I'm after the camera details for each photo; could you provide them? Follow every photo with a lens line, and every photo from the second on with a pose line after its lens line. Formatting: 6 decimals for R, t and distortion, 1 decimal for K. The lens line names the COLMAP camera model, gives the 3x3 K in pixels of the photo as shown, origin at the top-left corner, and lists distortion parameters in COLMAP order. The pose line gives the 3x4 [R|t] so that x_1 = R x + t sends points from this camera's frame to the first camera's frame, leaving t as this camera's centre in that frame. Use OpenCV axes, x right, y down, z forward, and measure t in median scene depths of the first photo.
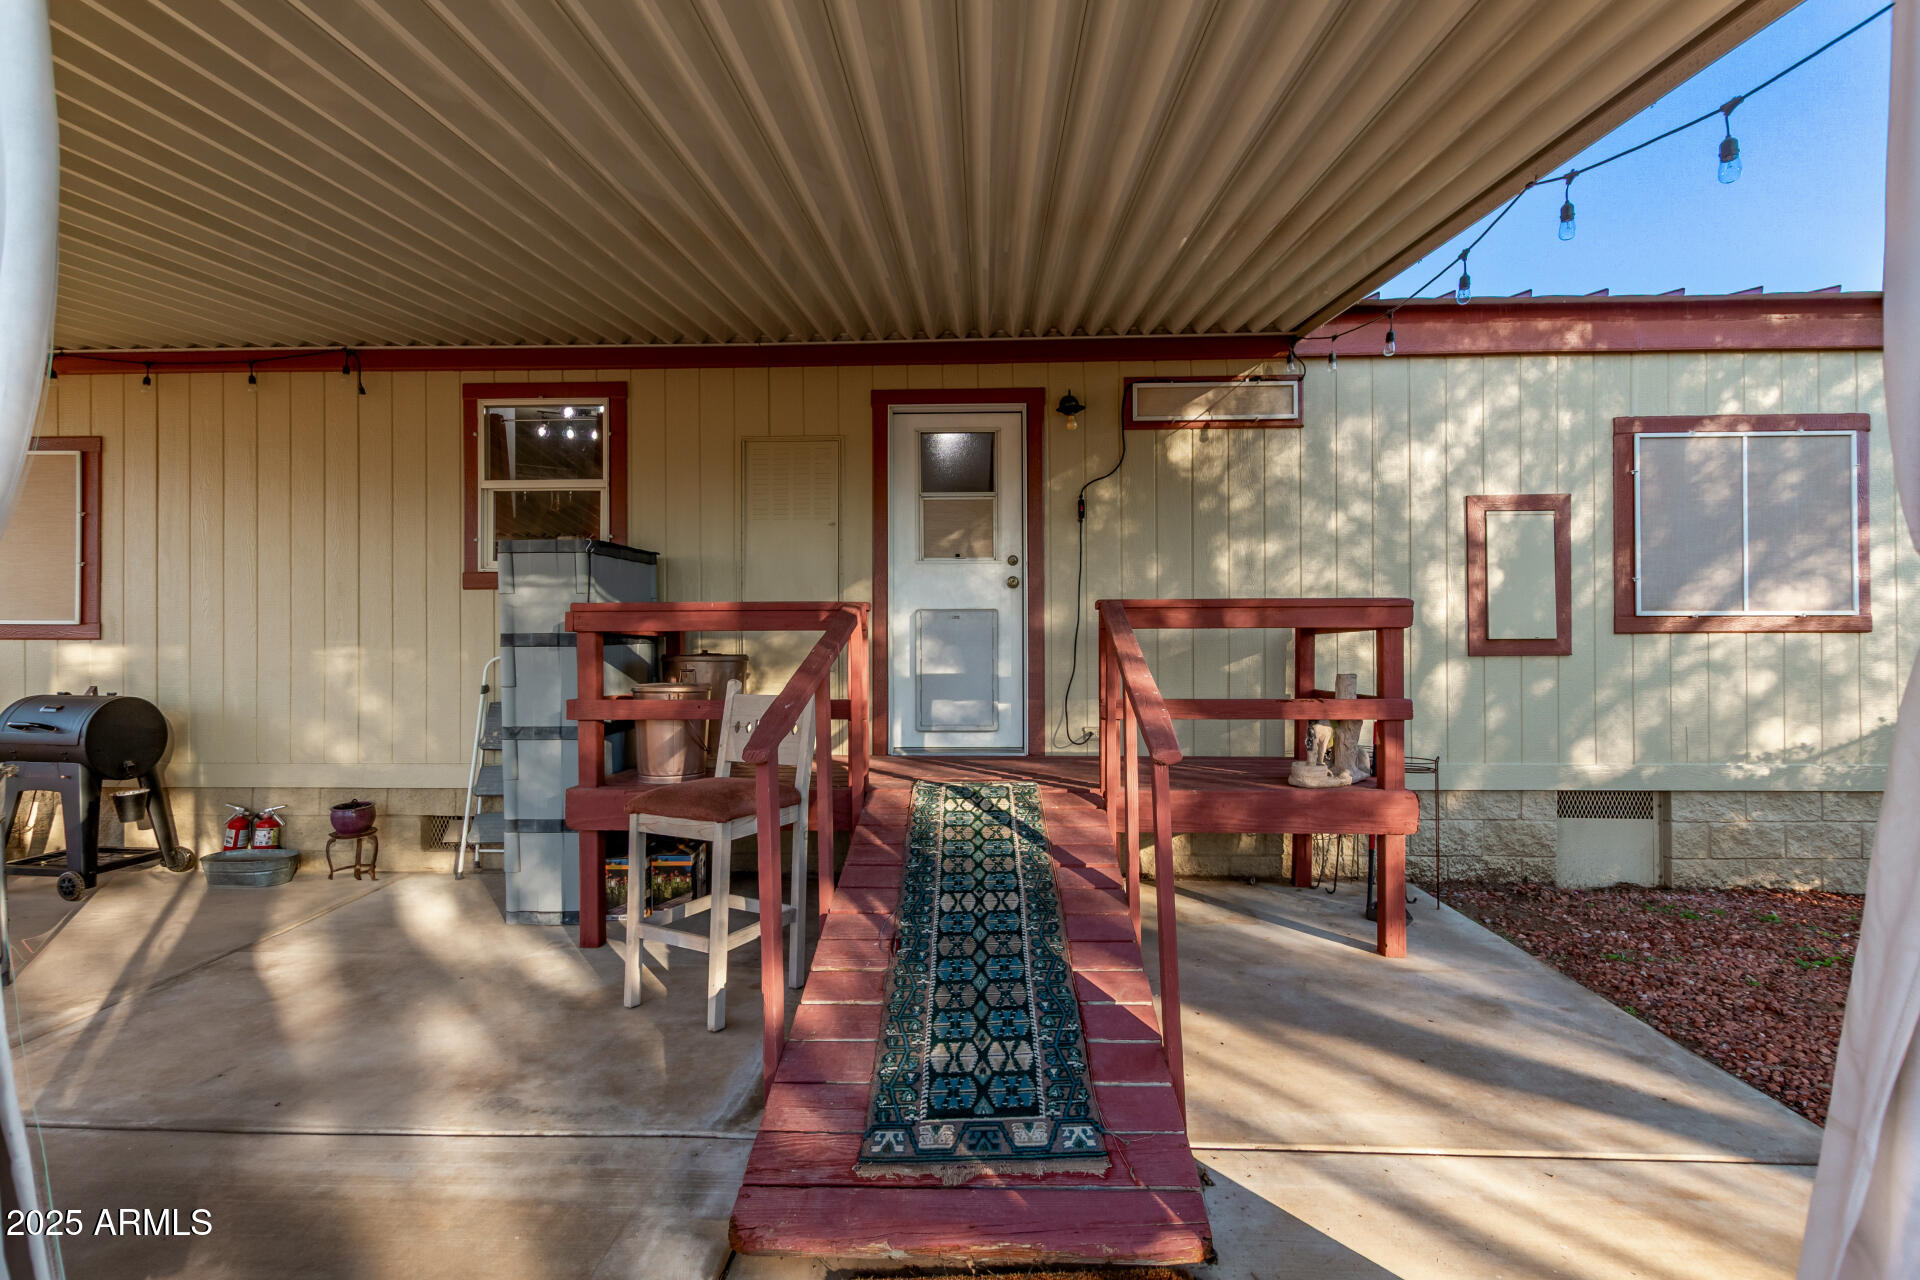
lens RADIAL K [[899.4, 0, 953.2], [0, 899.4, 653.5], [0, 0, 1]] dist [0.016171, -0.007608]
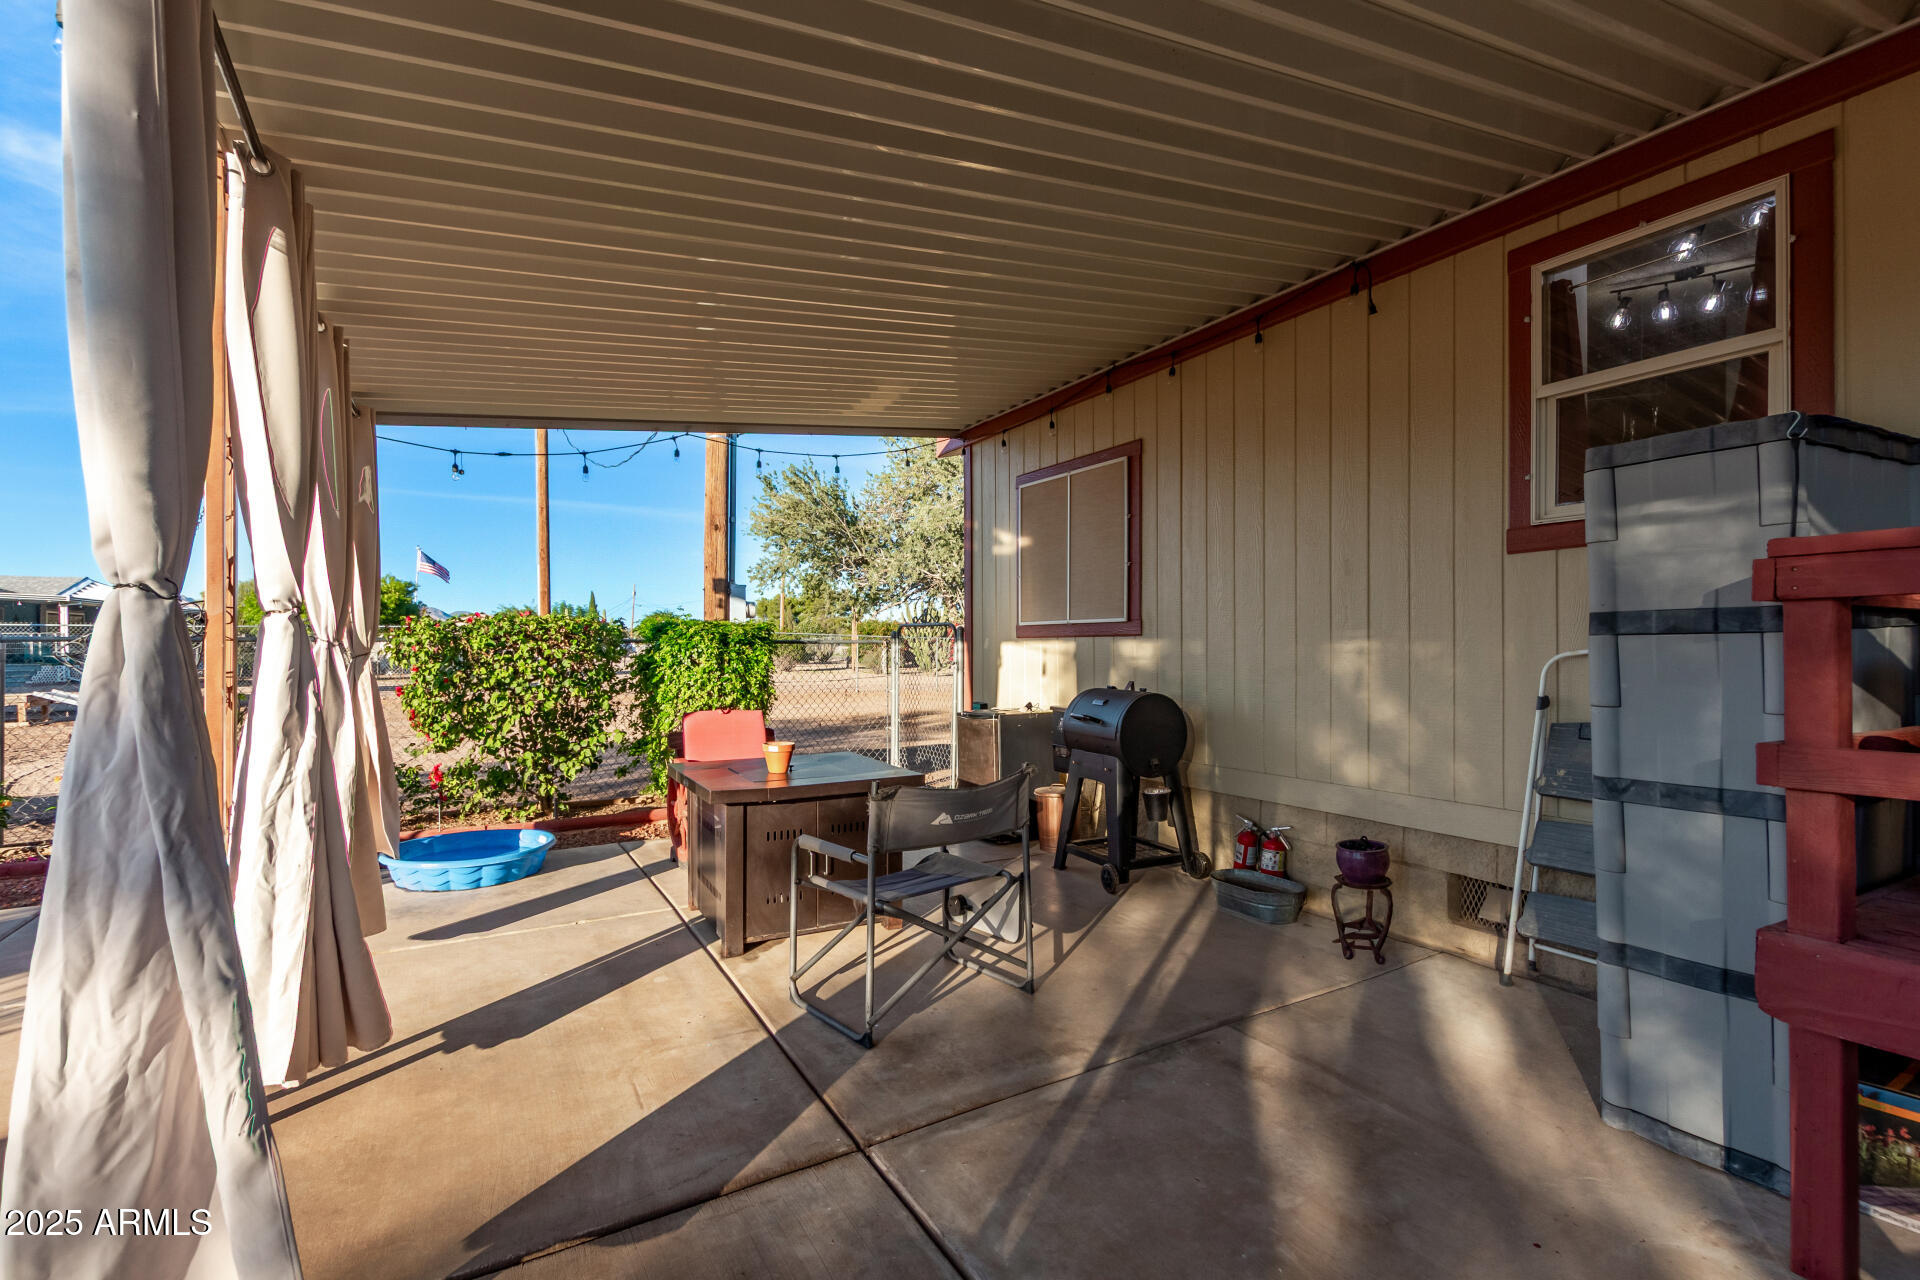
lens RADIAL K [[899.4, 0, 961.4], [0, 899.4, 648.4], [0, 0, 1]] dist [0.016171, -0.007608]
pose [[0.528759, -0.002519, -0.848768, -0.190210], [0.001841, 0.999997, -0.001822, 0.000902], [0.848770, -0.000599, 0.528762, 0.302318]]
